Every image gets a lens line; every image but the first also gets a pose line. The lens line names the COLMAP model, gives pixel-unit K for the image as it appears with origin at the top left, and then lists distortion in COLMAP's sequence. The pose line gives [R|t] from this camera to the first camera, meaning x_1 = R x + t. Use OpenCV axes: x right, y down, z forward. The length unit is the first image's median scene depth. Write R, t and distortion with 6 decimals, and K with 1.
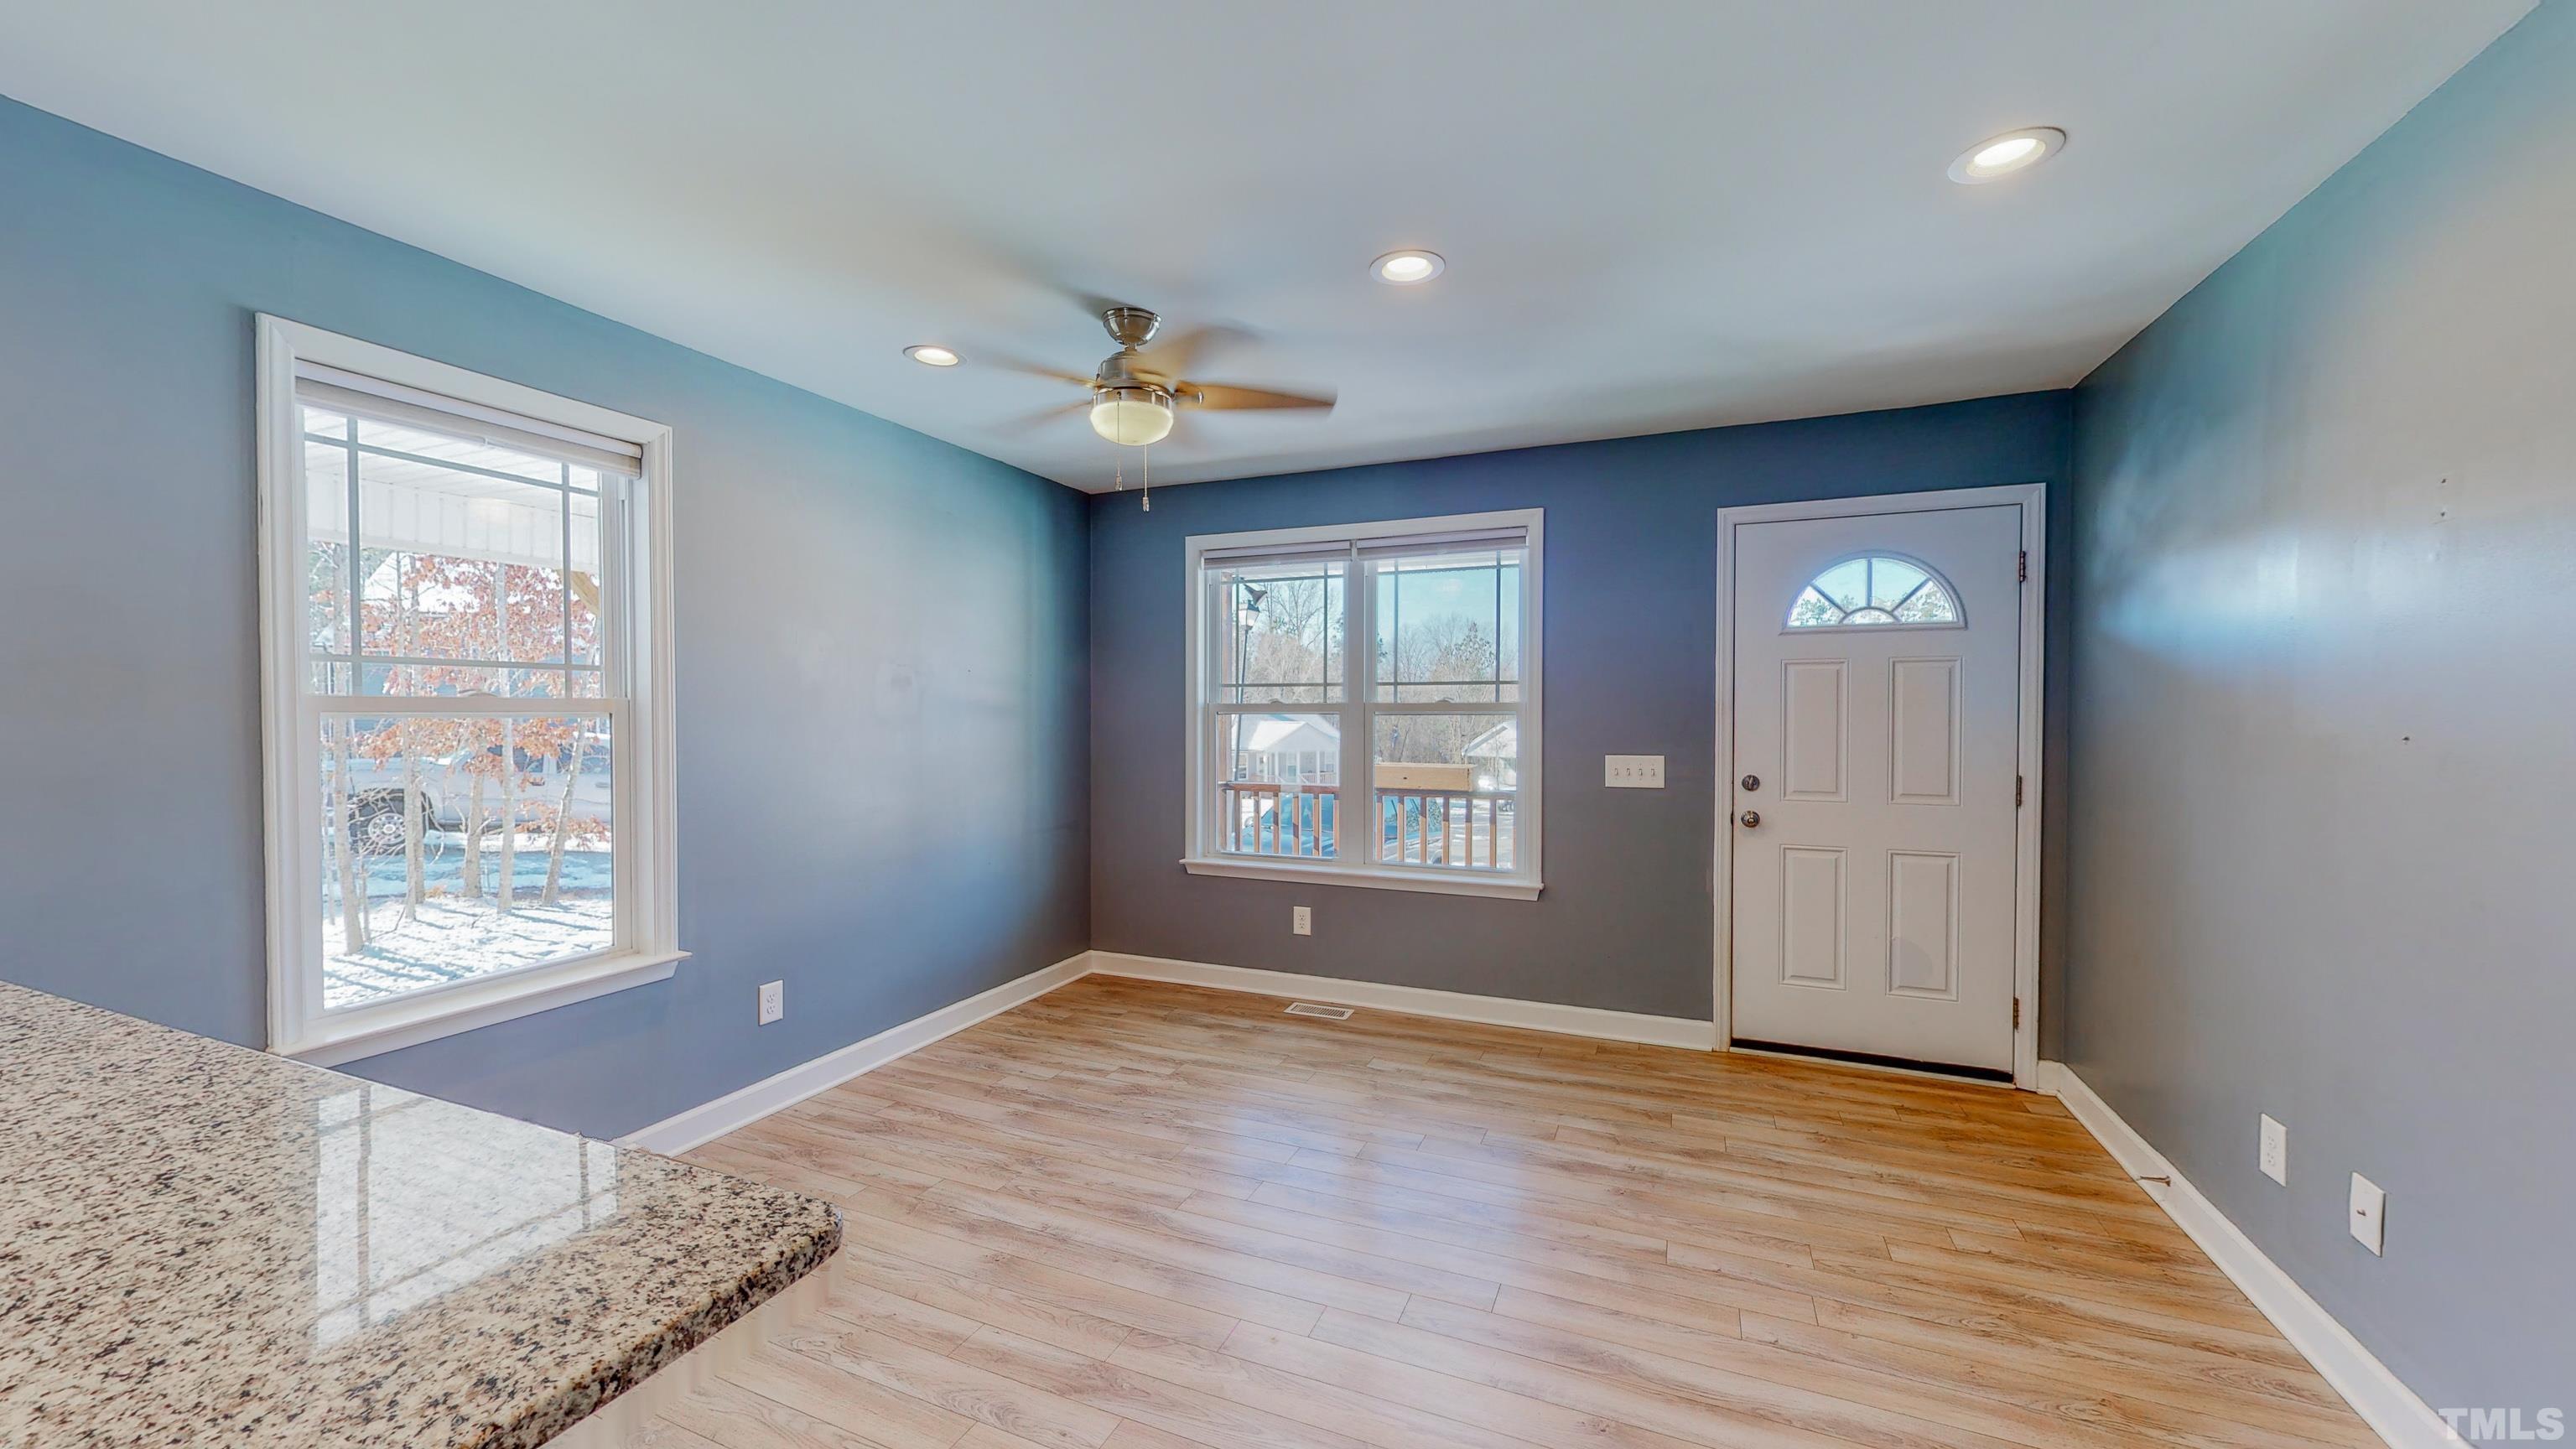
lens RADIAL K [[943.8, 0, 1287.6], [0, 943.8, 728.4], [0, 0, 1]] dist [-0.000696, 0.000149]
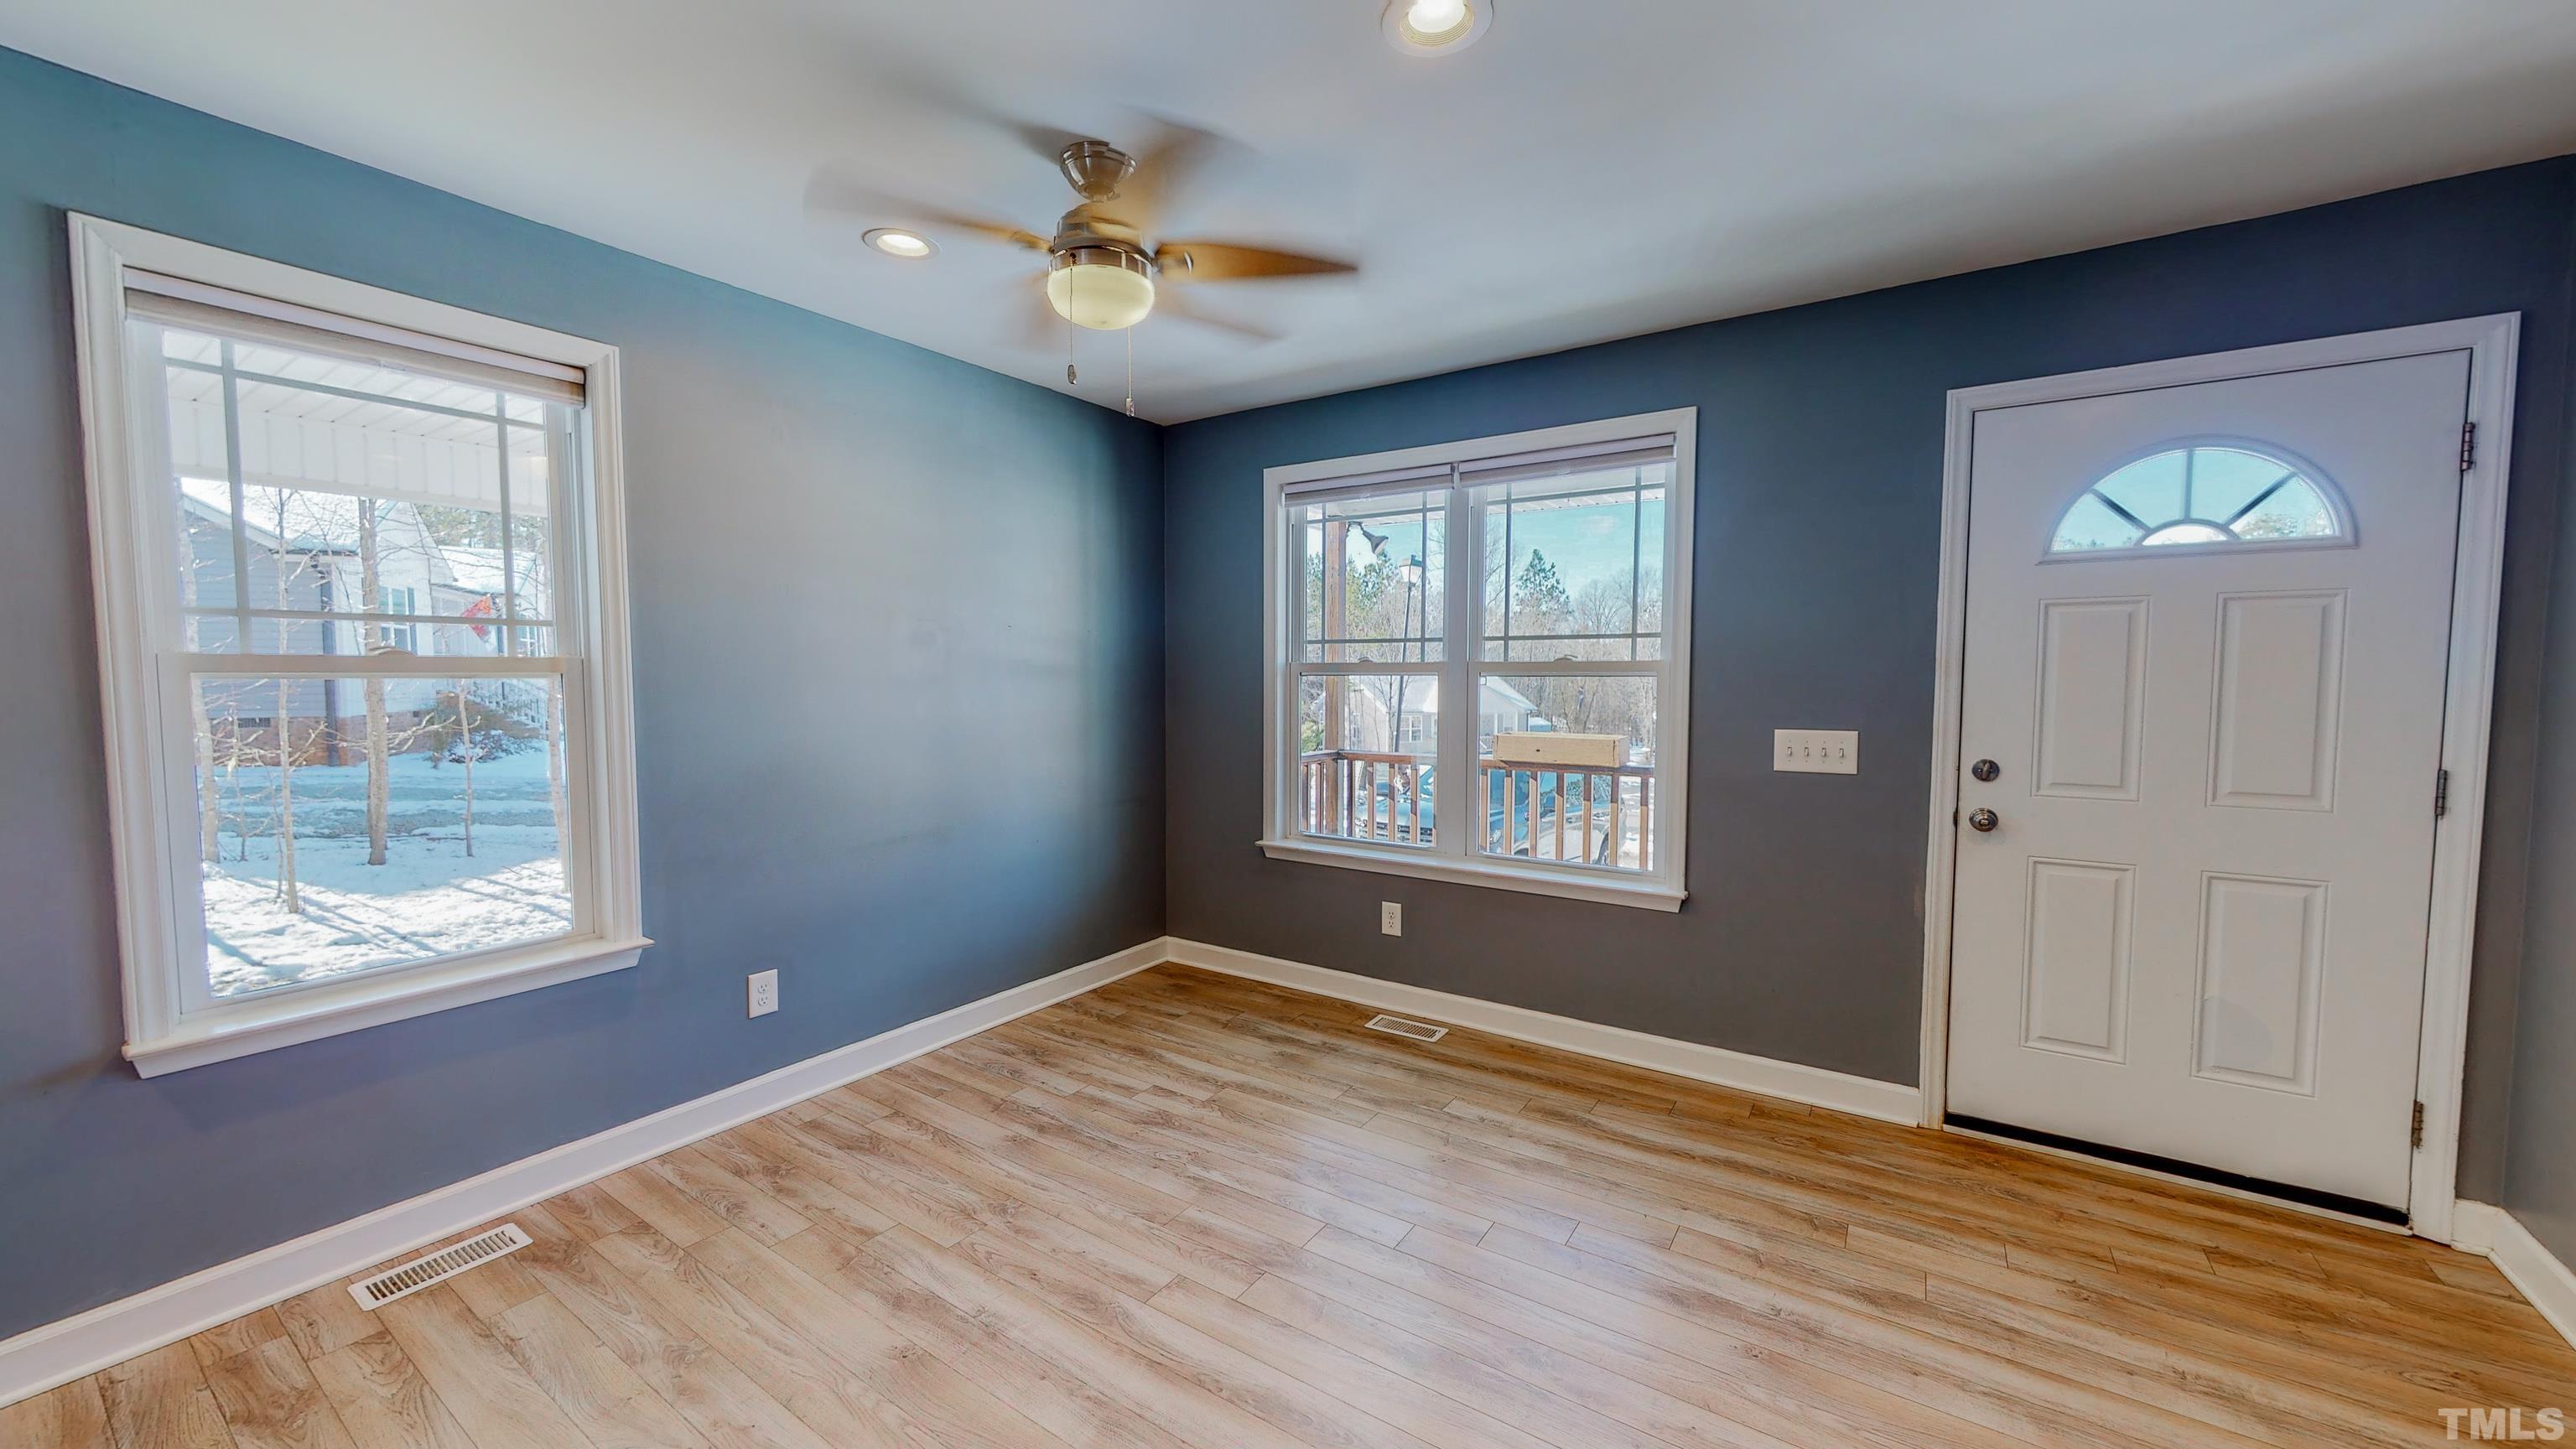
lens RADIAL K [[943.8, 0, 1287.5], [0, 943.8, 726.7], [0, 0, 1]] dist [-0.000696, 0.000149]
pose [[0.981944, 0.010978, -0.188855, 0.103748], [-0.003435, 0.999185, 0.040223, -0.003161], [0.189142, -0.038848, 0.981181, 0.195079]]
